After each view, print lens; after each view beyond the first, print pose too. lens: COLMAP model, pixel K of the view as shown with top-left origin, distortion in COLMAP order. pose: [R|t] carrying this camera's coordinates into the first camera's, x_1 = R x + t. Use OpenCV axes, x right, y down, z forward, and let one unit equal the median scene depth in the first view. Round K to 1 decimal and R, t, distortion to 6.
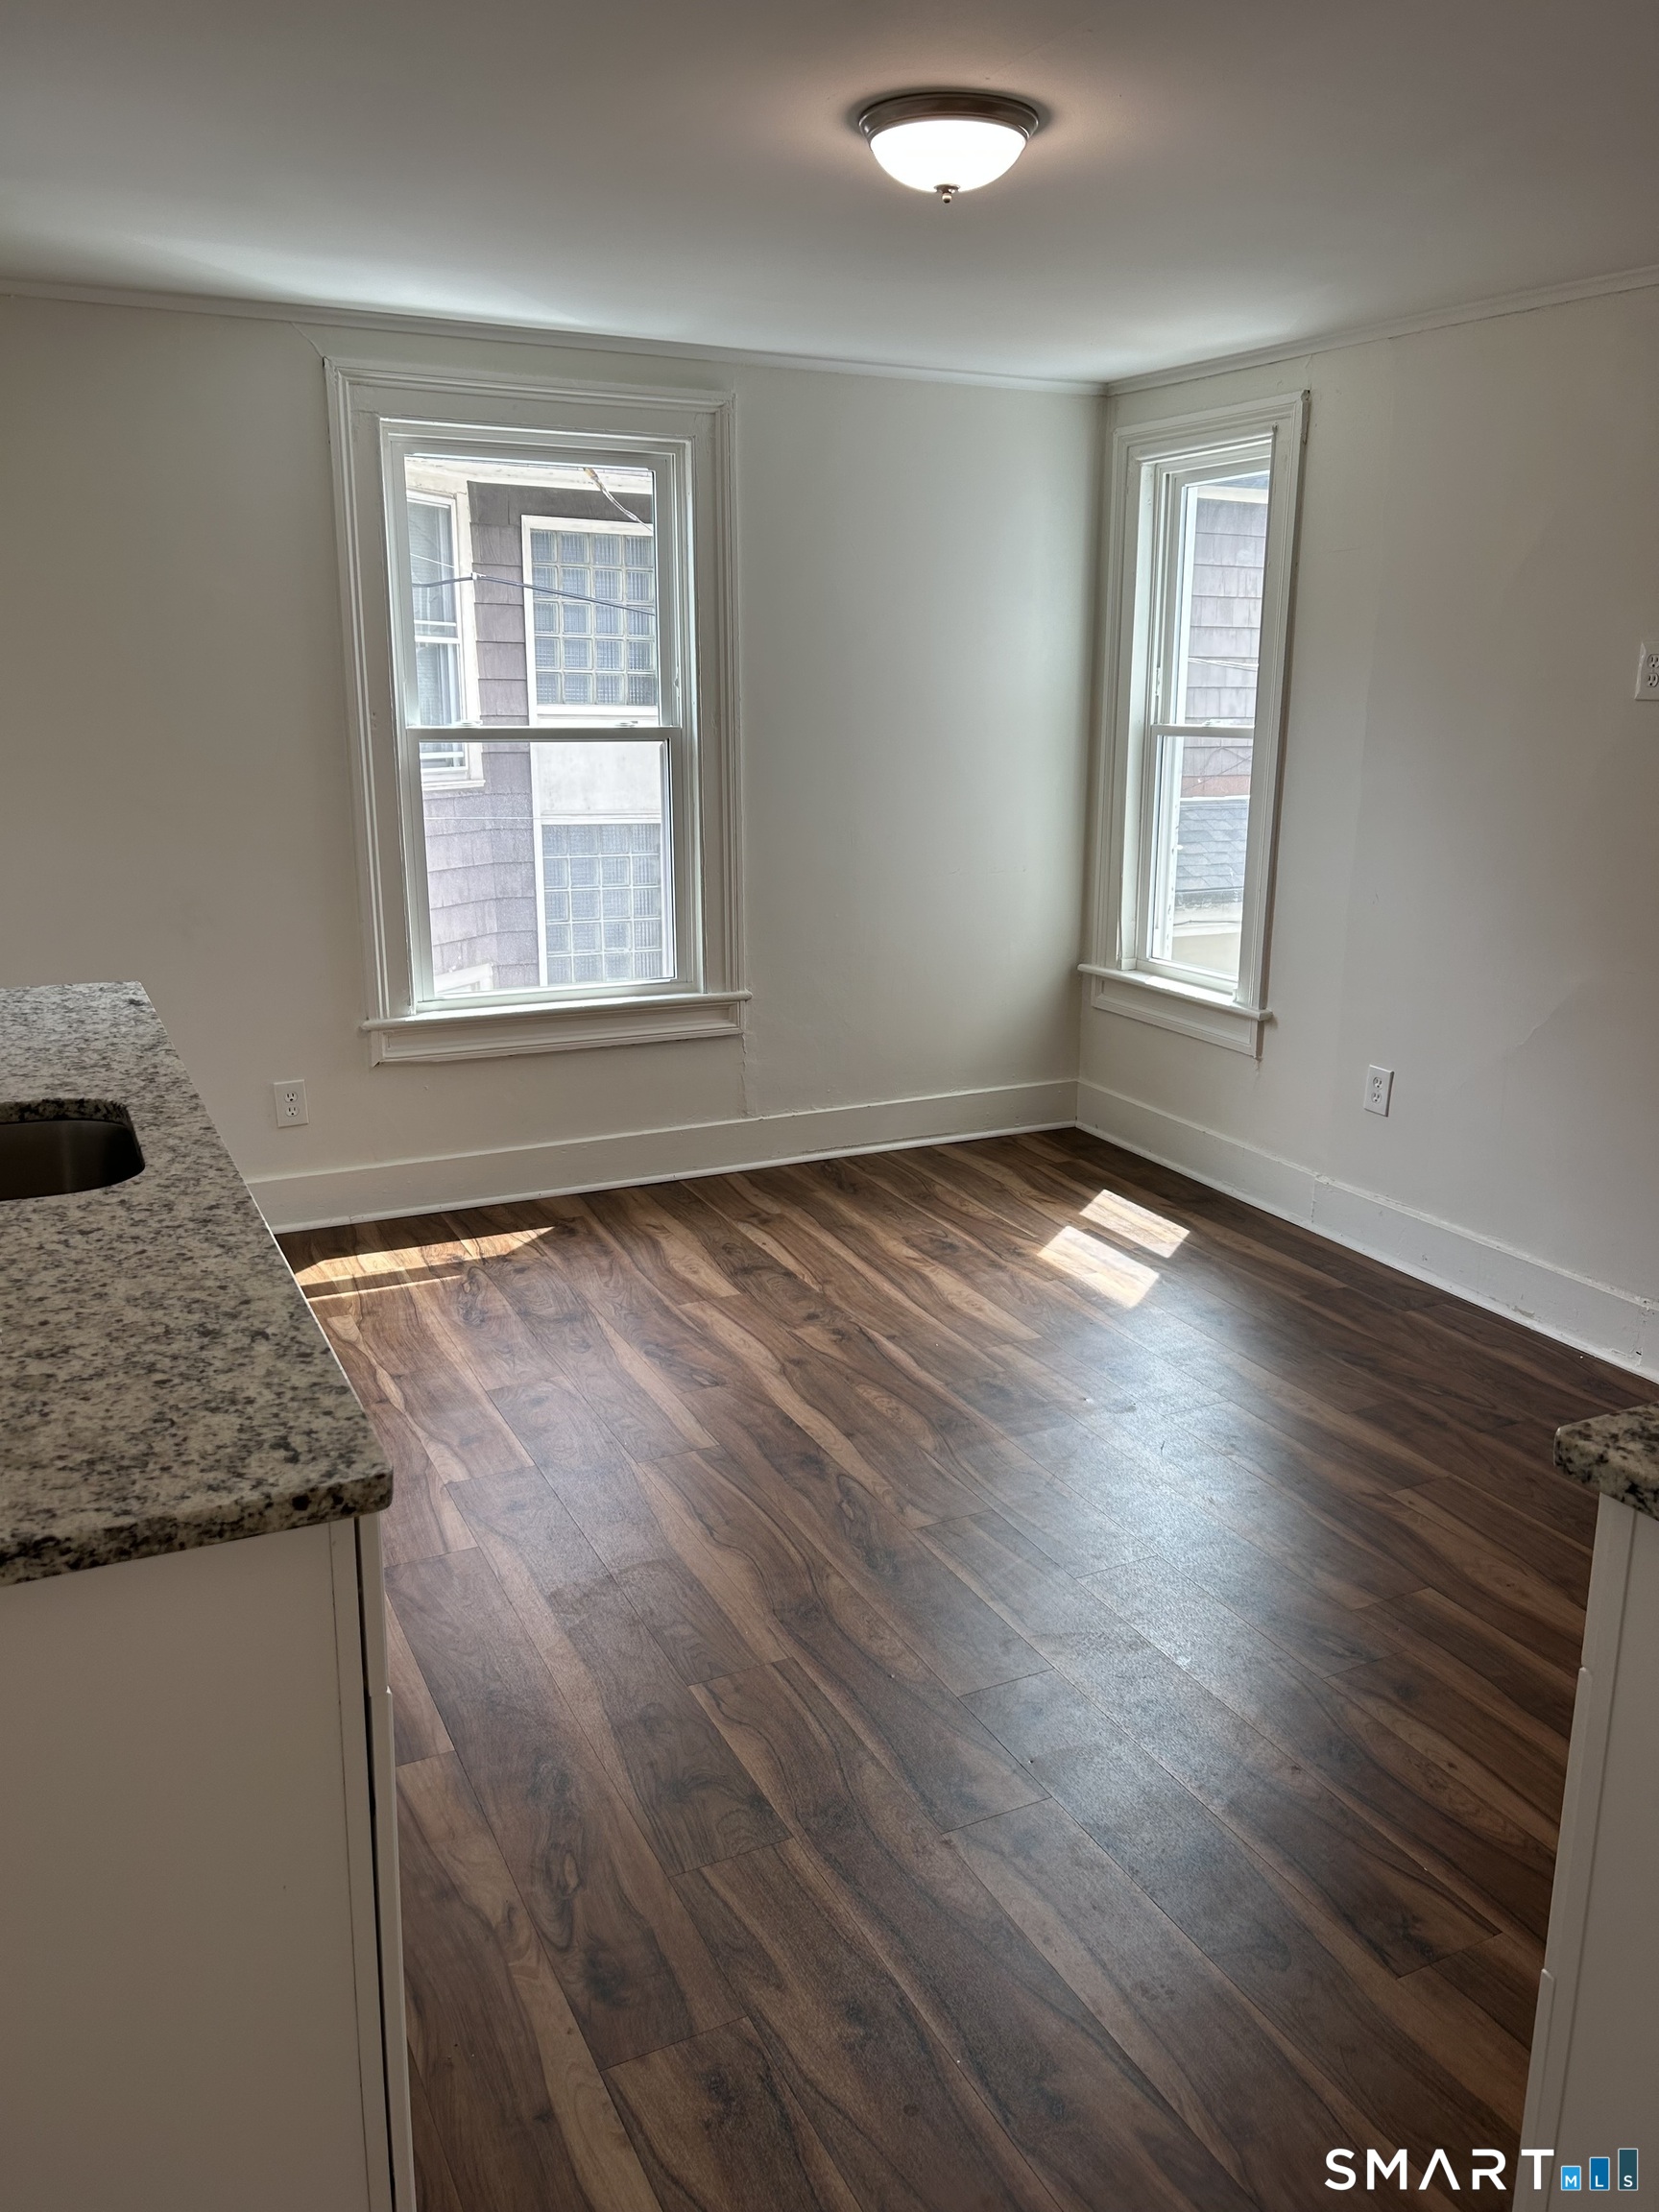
lens RADIAL K [[1660.1, 0, 842.6], [0, 1660.1, 1100.7], [0, 0, 1]] dist [0.064584, -0.052928]
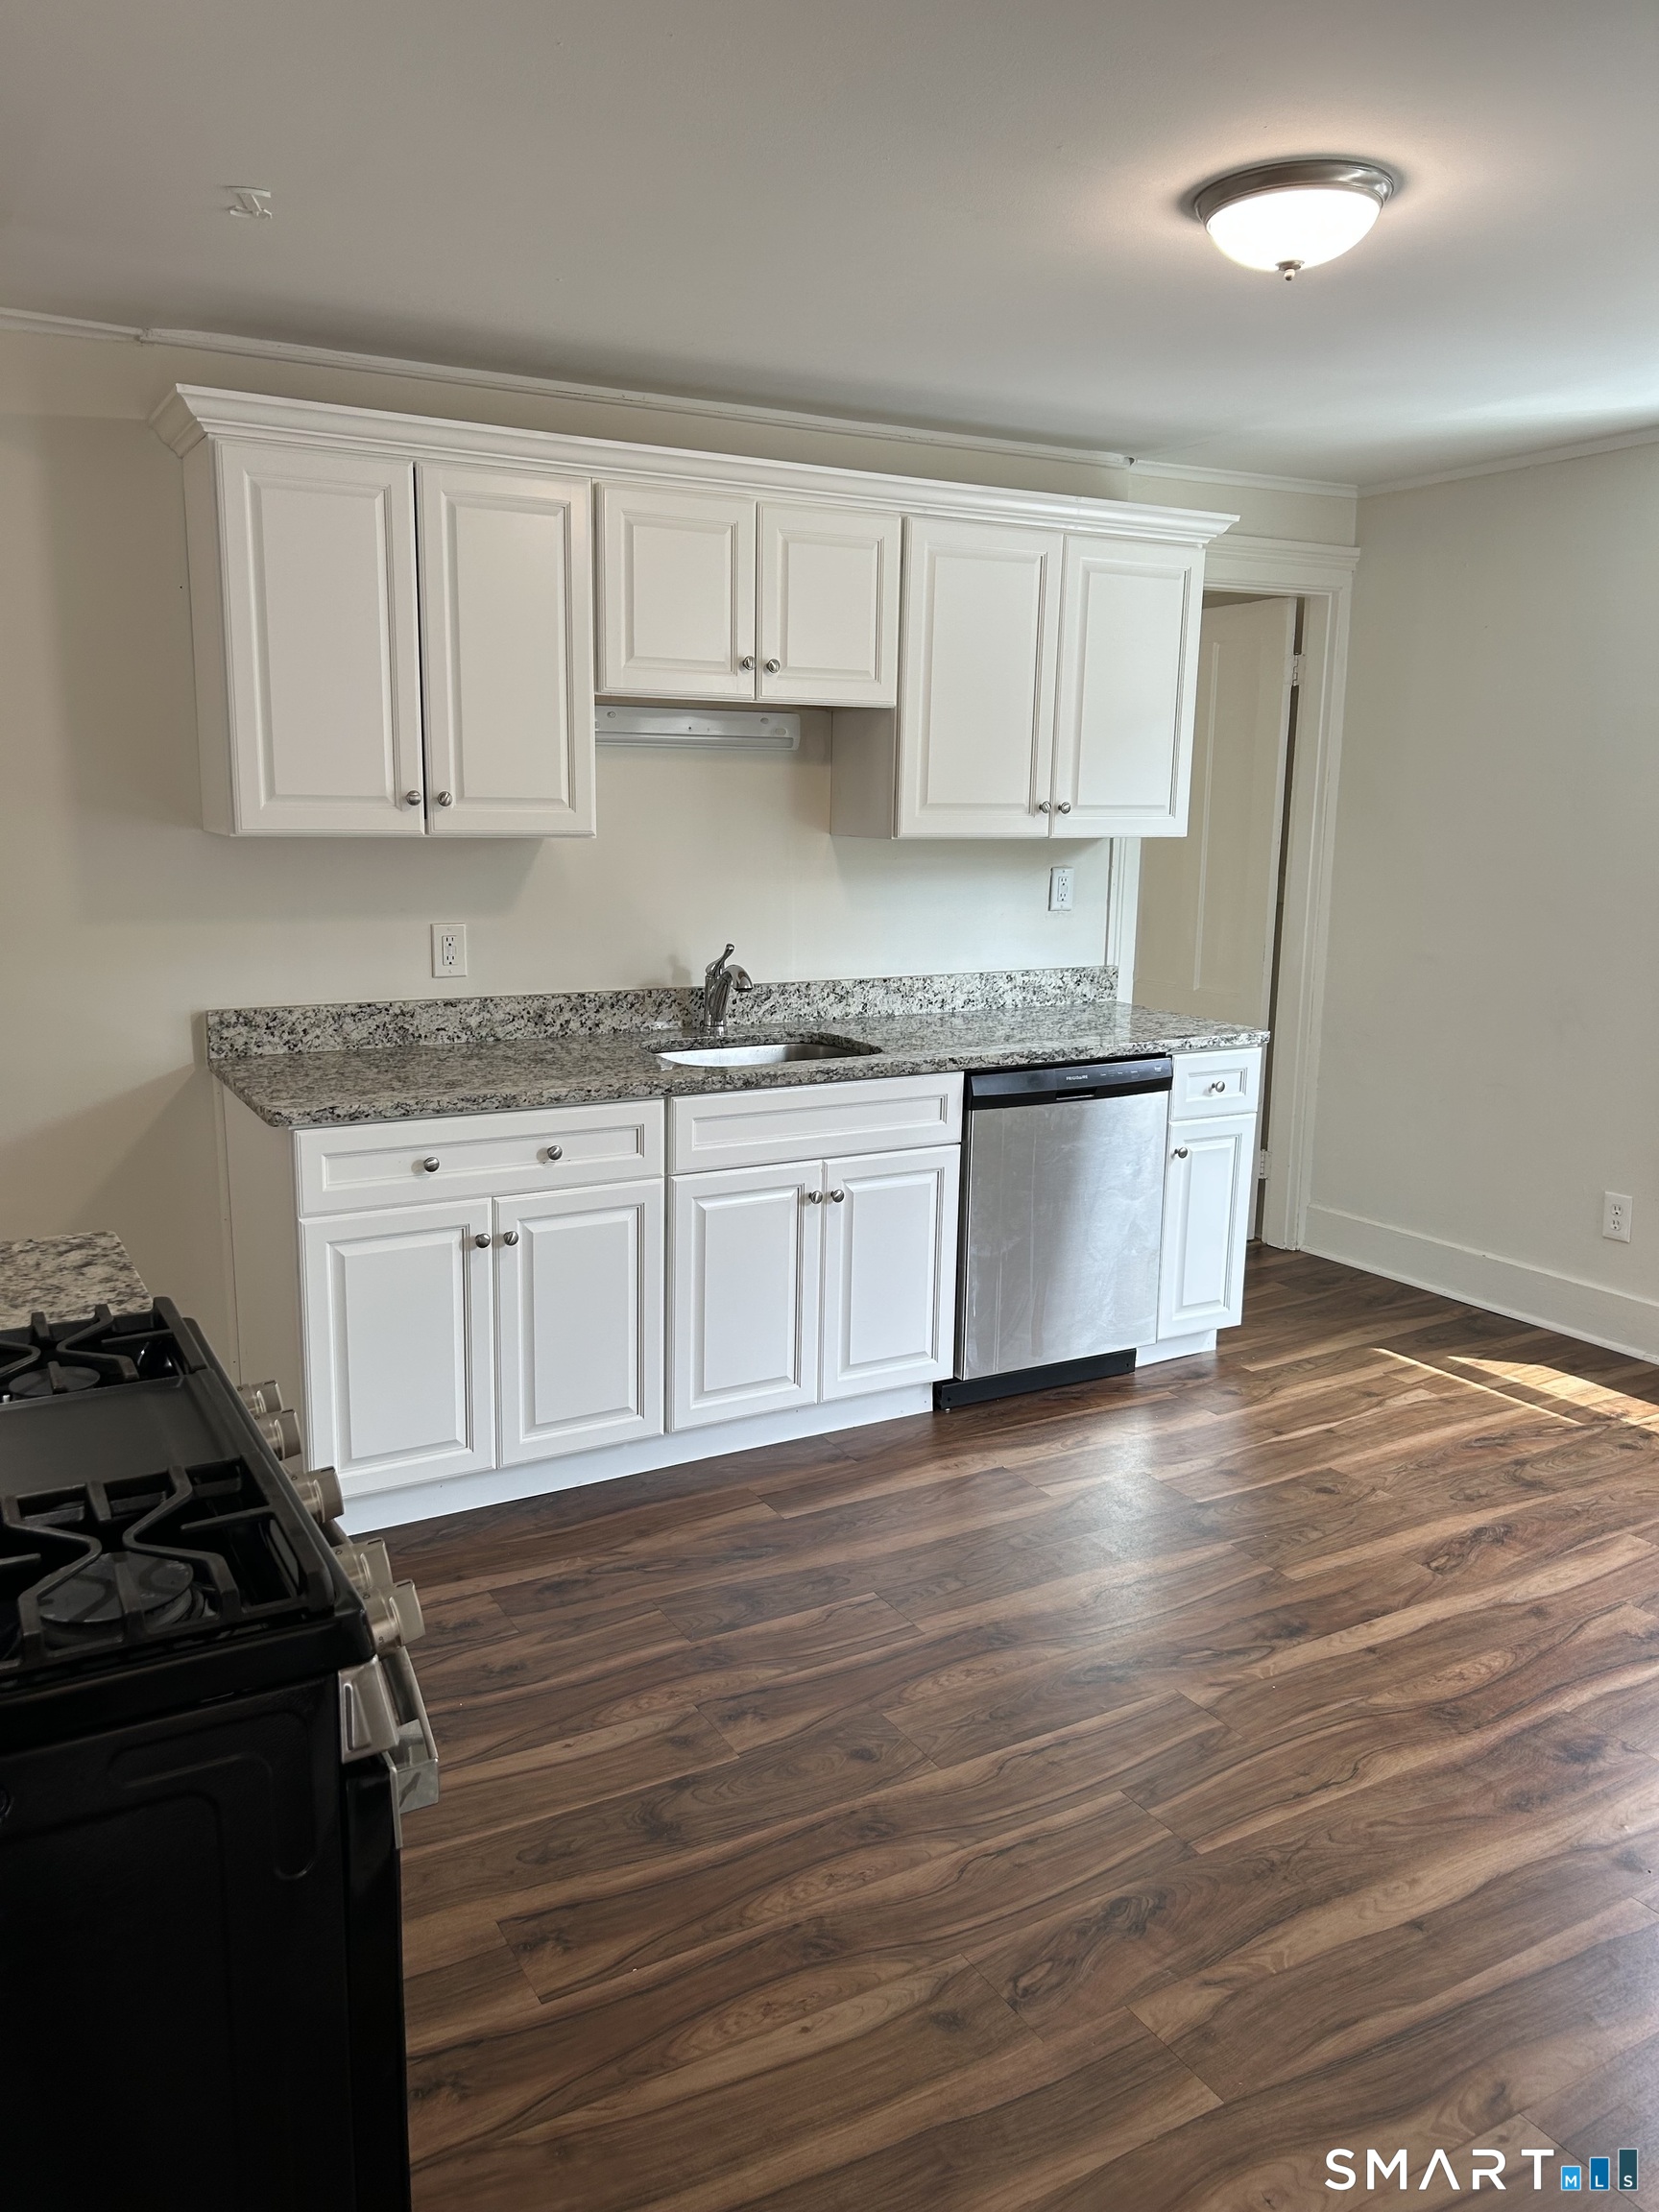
lens RADIAL K [[1660.1, 0, 822.1], [0, 1660.1, 1103.8], [0, 0, 1]] dist [0.064584, -0.052928]
pose [[0.047606, 0.182267, -0.982096, 1.127916], [-0.246702, 0.954896, 0.165260, -0.204683], [0.967921, 0.234417, 0.090425, 0.819639]]
